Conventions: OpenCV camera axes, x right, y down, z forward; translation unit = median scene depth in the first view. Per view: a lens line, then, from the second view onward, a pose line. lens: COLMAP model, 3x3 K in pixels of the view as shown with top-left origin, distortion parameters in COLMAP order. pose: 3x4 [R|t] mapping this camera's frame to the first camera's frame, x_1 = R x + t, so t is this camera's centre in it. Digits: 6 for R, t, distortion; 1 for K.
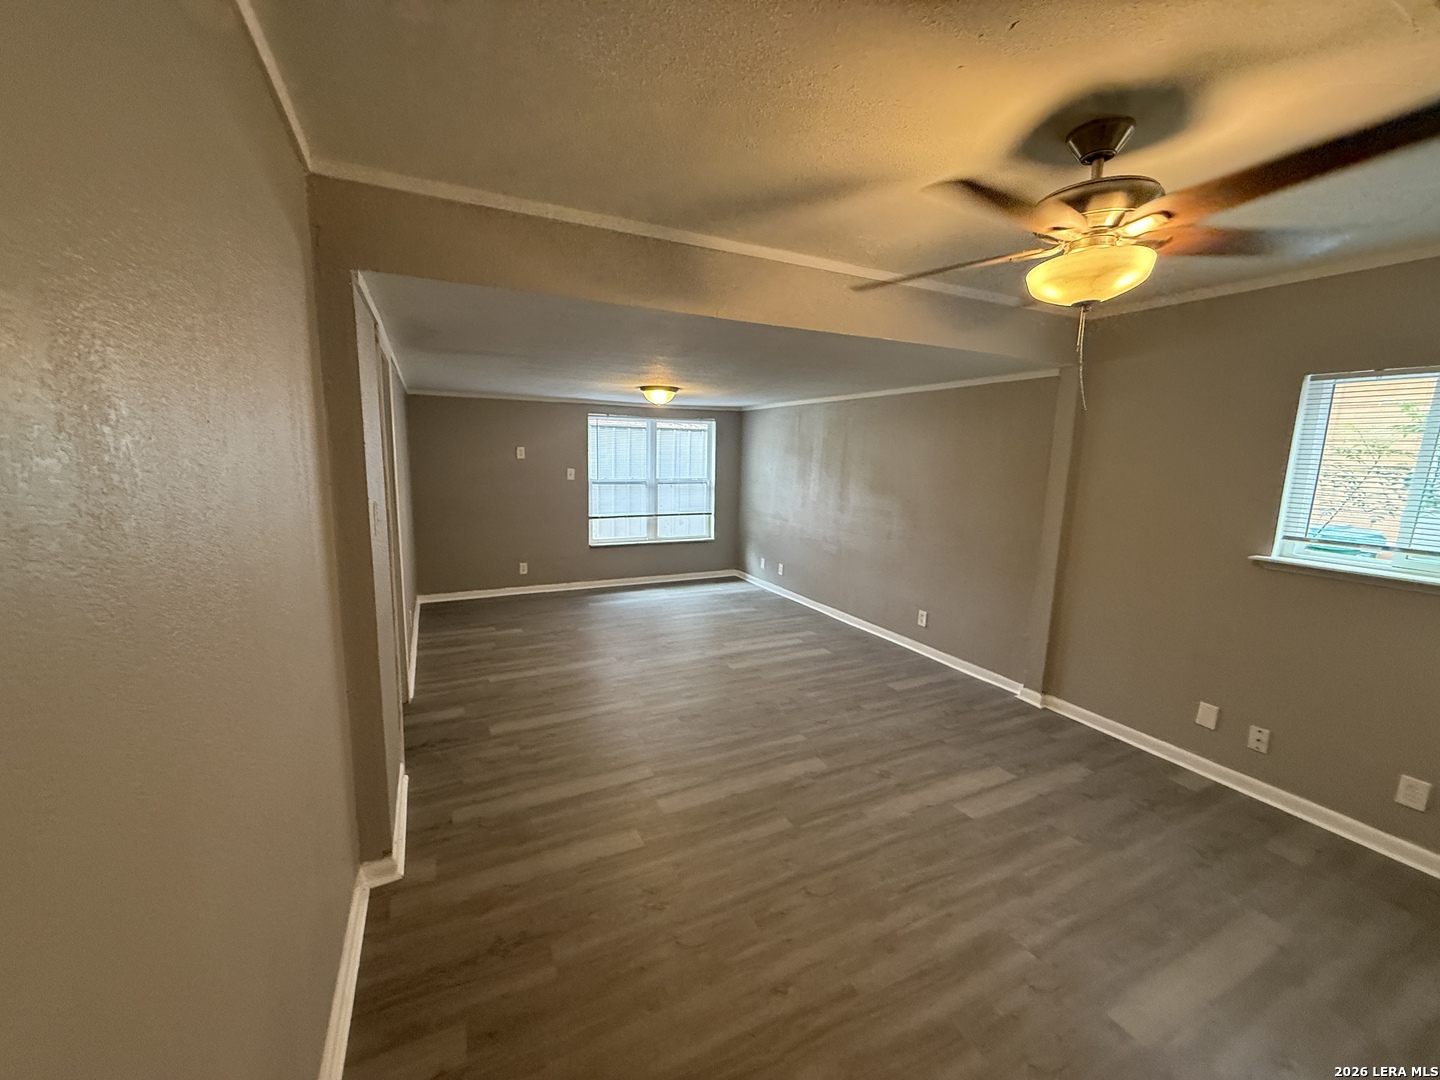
lens RADIAL K [[579.8, 0, 717.2], [0, 579.8, 539.5], [0, 0, 1]] dist [-0.000239, 0.000184]
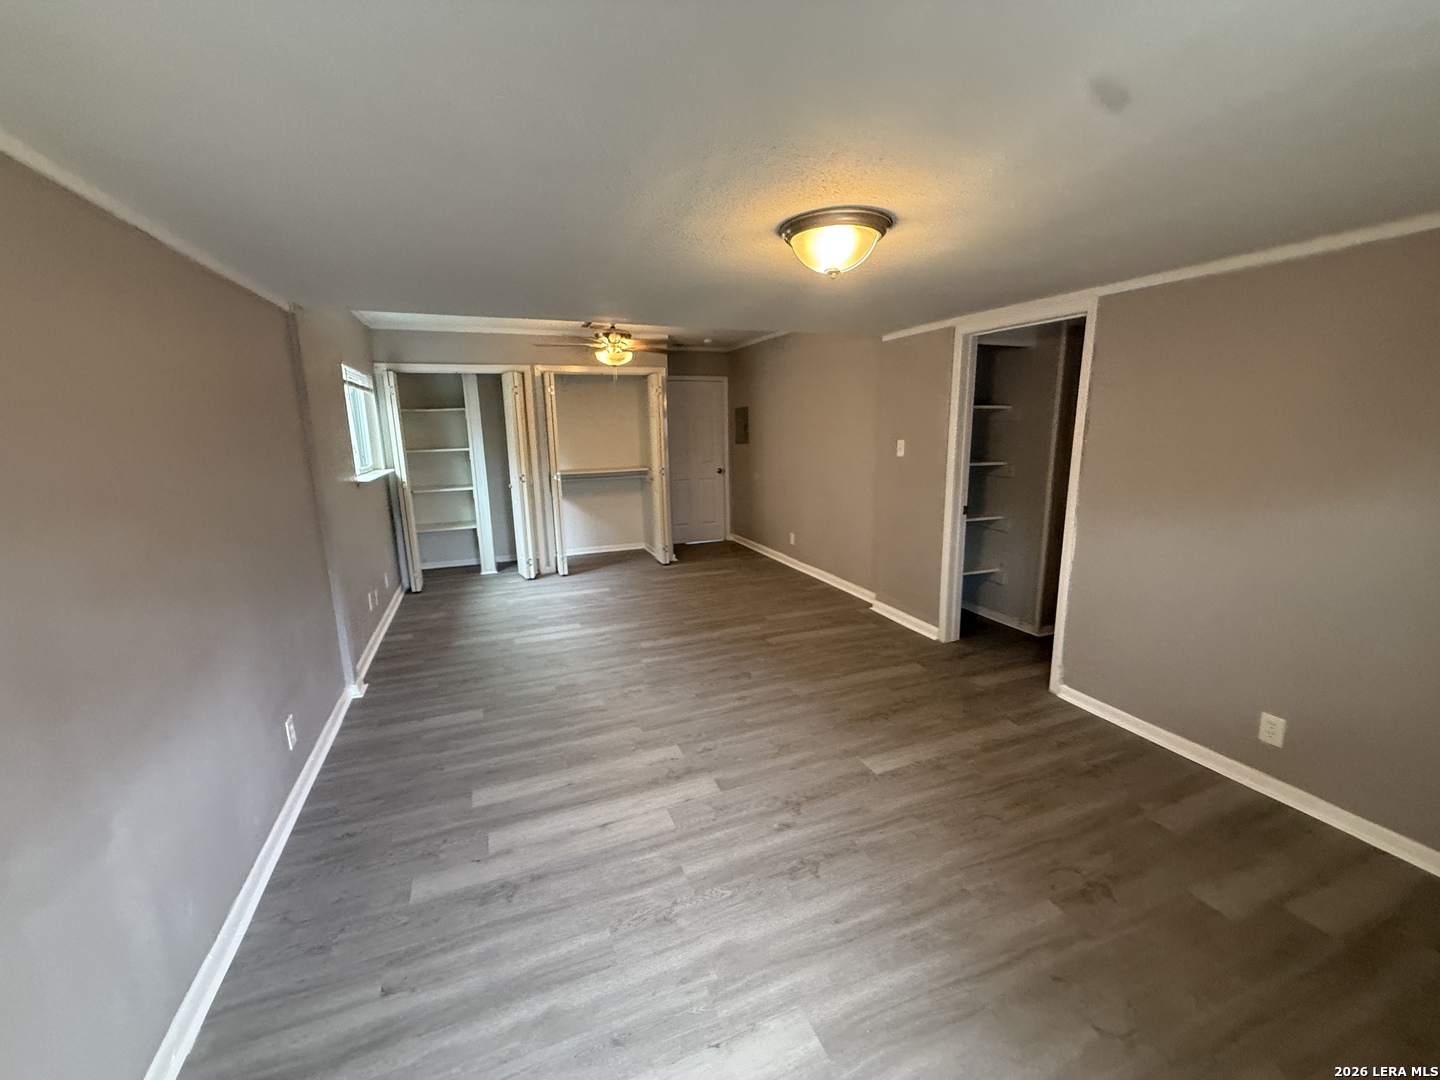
lens RADIAL K [[579.8, 0, 717.2], [0, 579.8, 539.5], [0, 0, 1]] dist [-0.000239, 0.000184]
pose [[-0.996850, -0.023943, 0.075610, -0.066637], [0.003697, 0.938279, 0.345859, -0.236311], [-0.079224, 0.345049, -0.935235, 1.655040]]
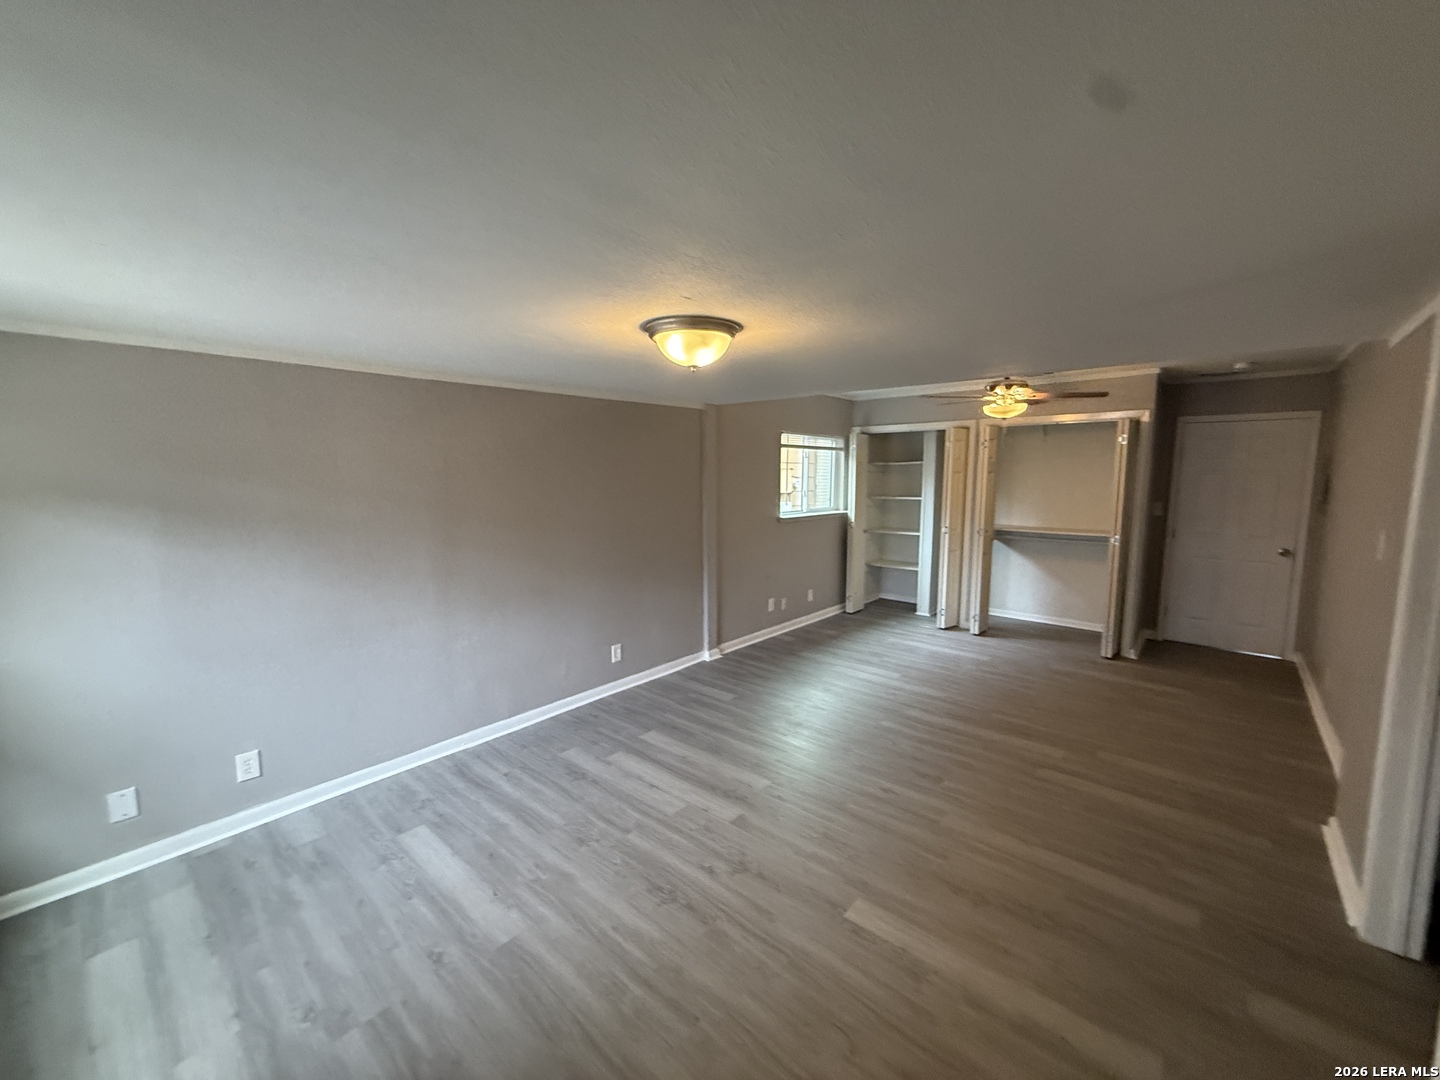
lens RADIAL K [[579.8, 0, 717.2], [0, 579.8, 539.5], [0, 0, 1]] dist [-0.000239, 0.000184]
pose [[-0.379717, -0.133381, 0.915437, -0.596503], [0.132632, 0.971480, 0.196561, -0.225396], [-0.915546, 0.196054, -0.351197, 1.355868]]
